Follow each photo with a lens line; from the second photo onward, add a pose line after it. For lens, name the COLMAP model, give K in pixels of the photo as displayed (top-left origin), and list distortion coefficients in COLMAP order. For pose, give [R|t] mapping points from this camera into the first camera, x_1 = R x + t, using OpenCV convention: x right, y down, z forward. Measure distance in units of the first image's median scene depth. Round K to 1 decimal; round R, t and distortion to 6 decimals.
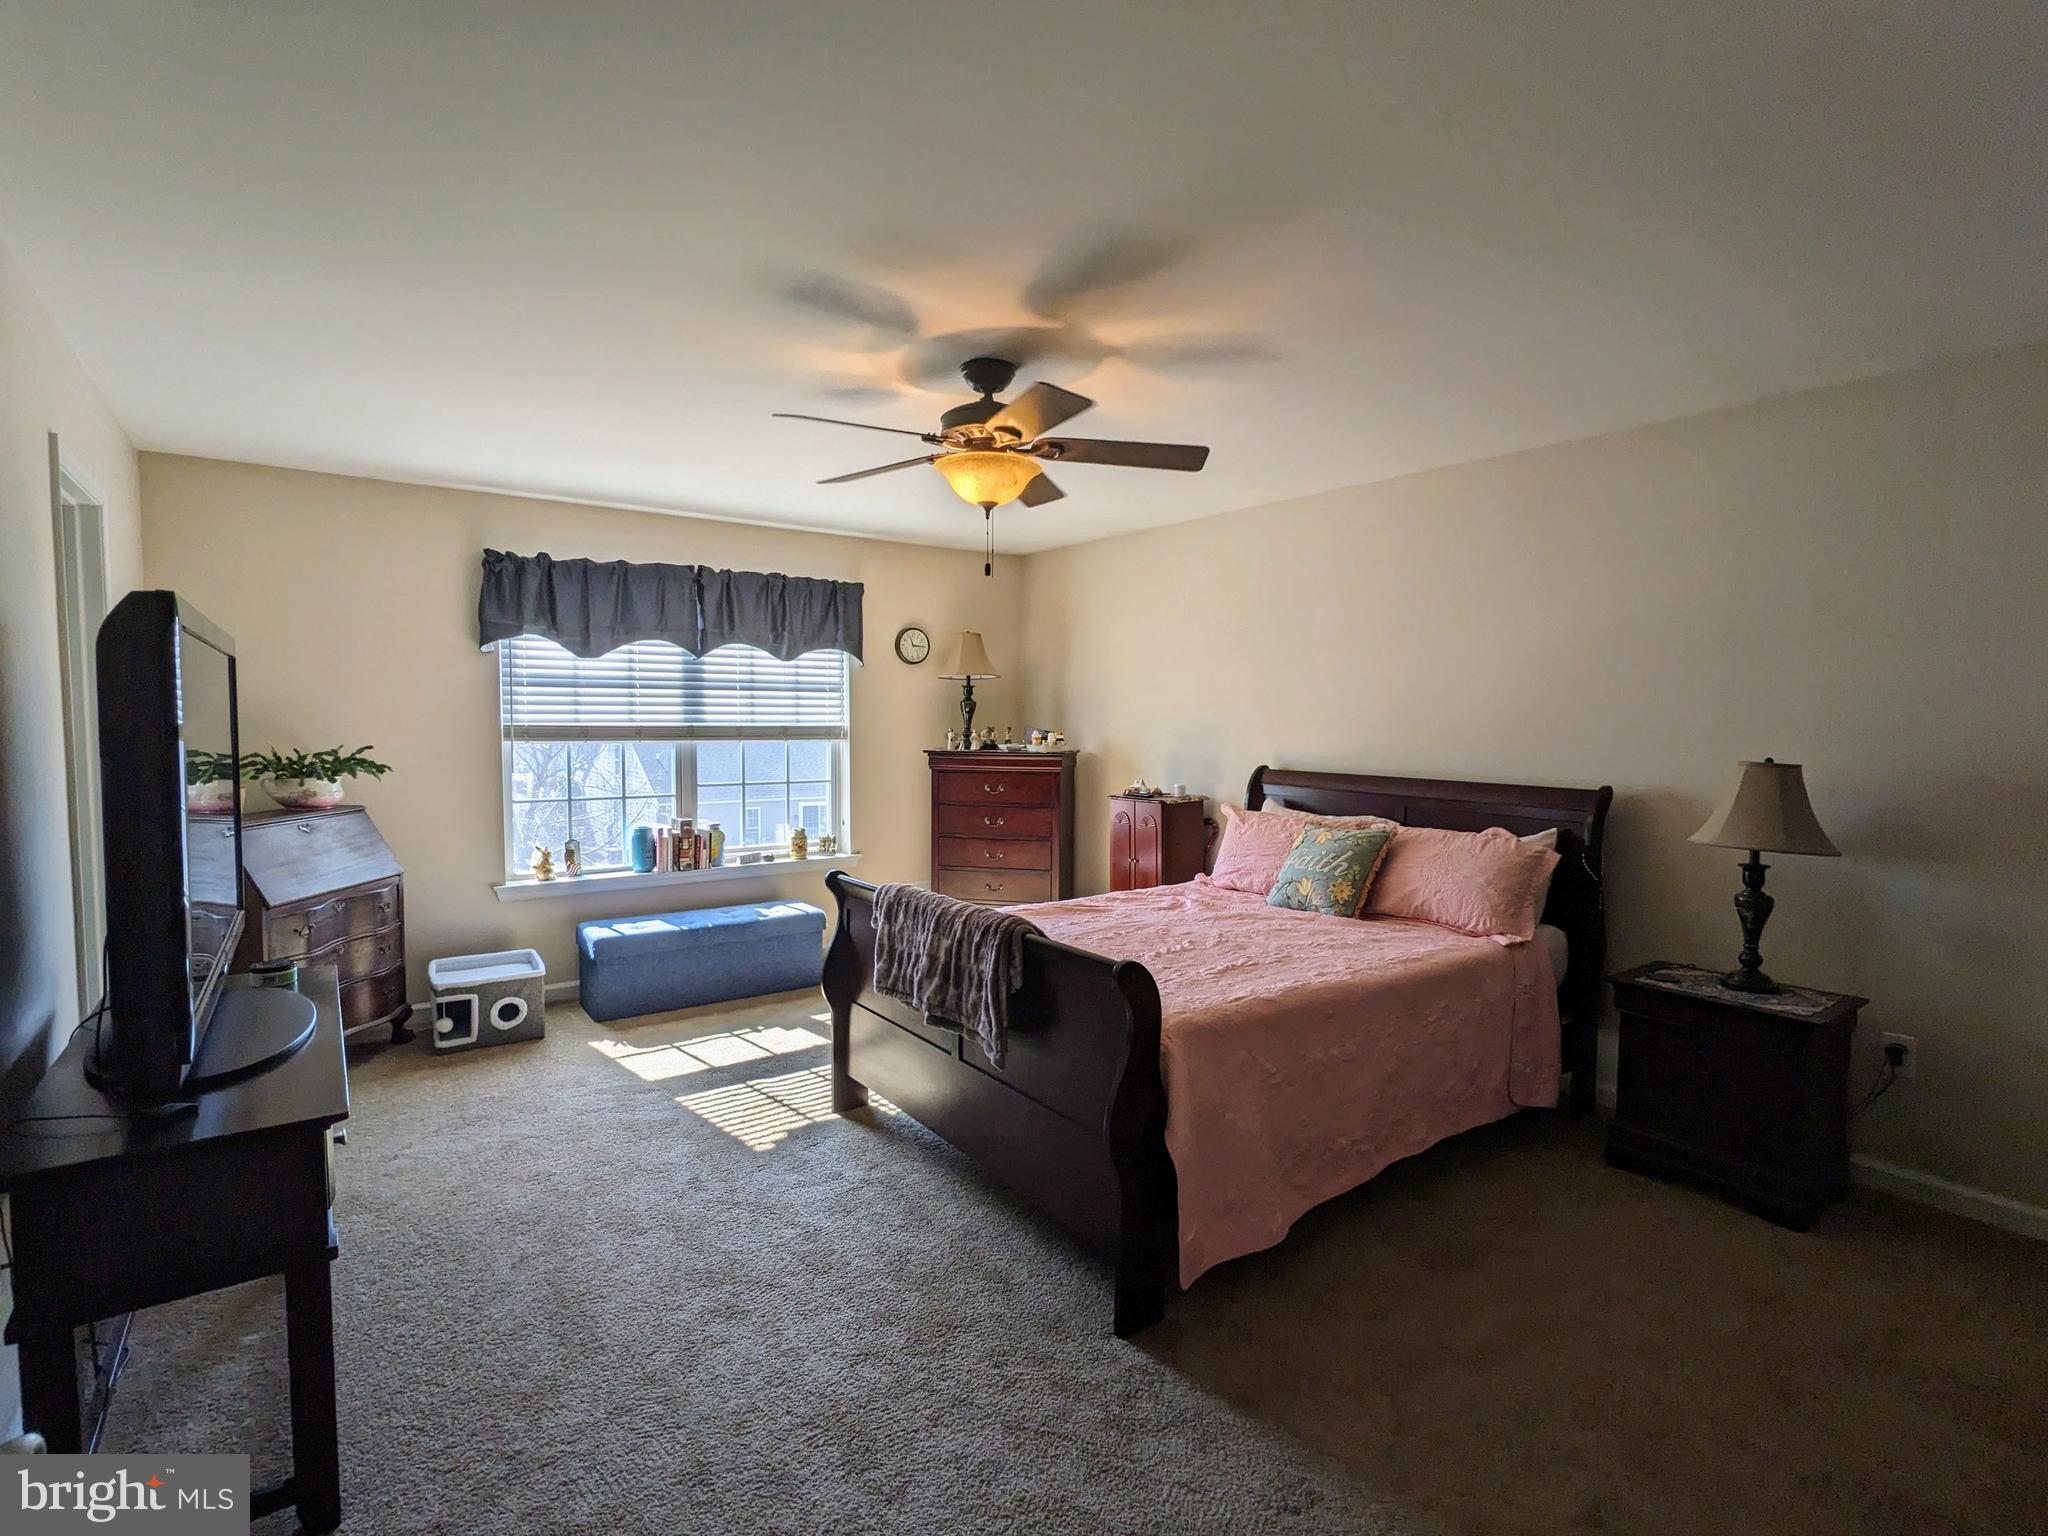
lens RADIAL K [[981.3, 0, 1026.7], [0, 981.3, 771.8], [0, 0, 1]] dist [0.003572, -0.001217]
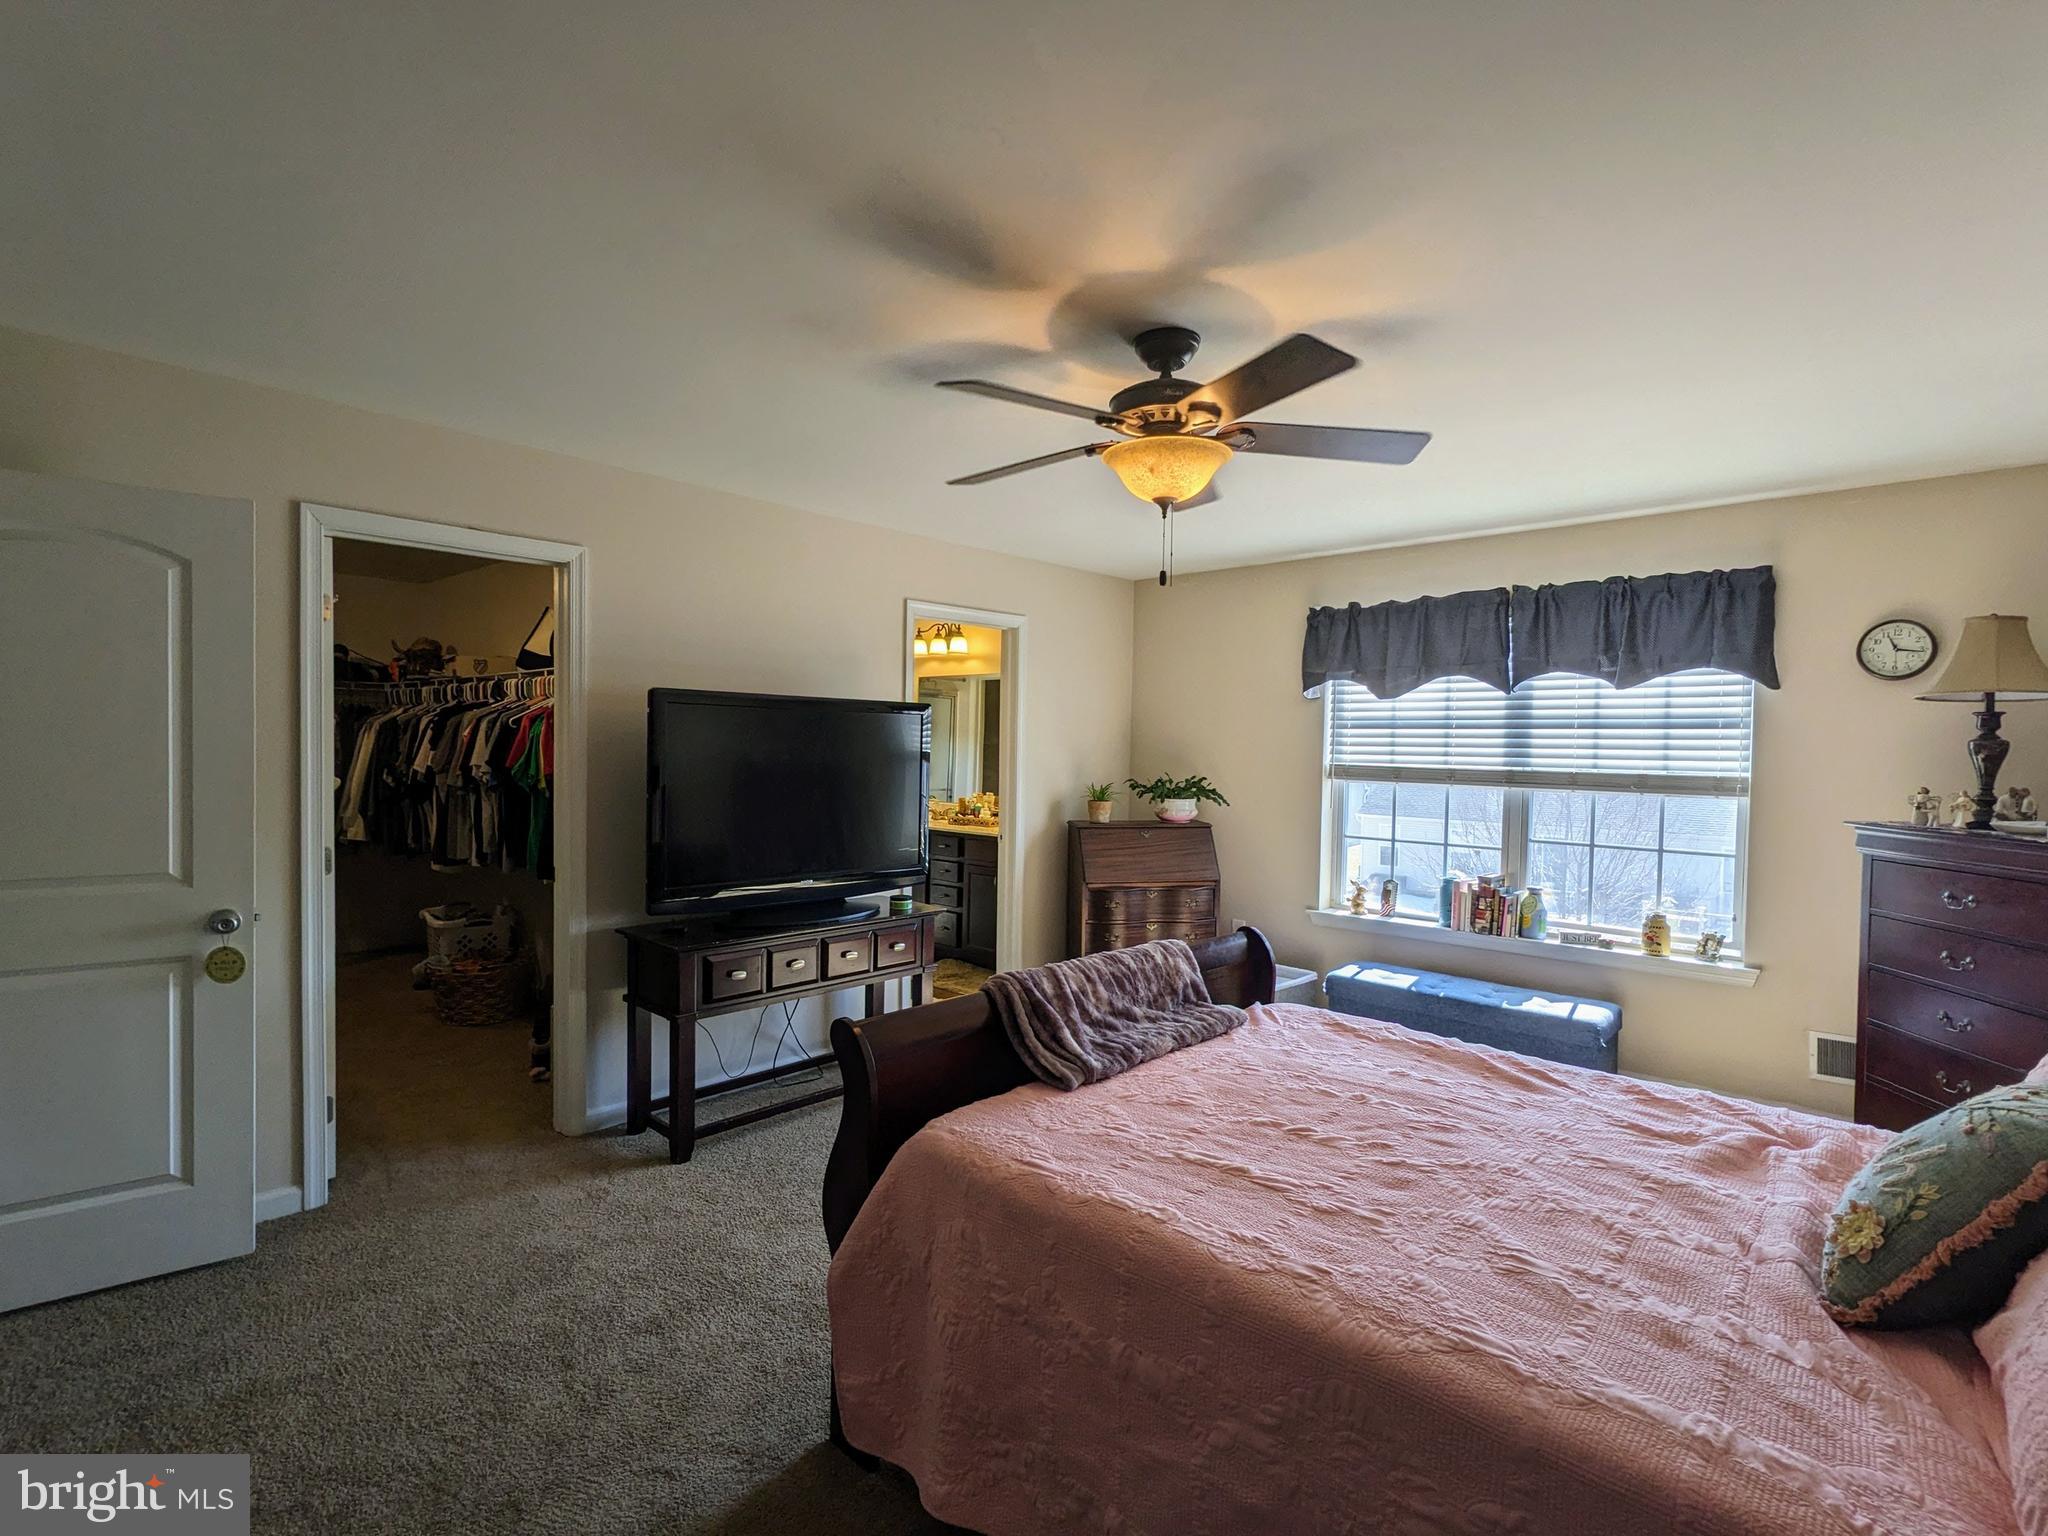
lens RADIAL K [[981.3, 0, 1026.7], [0, 981.3, 771.8], [0, 0, 1]] dist [0.003572, -0.001217]
pose [[0.189997, 0.024188, -0.981487, 0.431073], [-0.073485, 0.997243, 0.010351, -0.023227], [0.979031, 0.070157, 0.191251, 0.416505]]
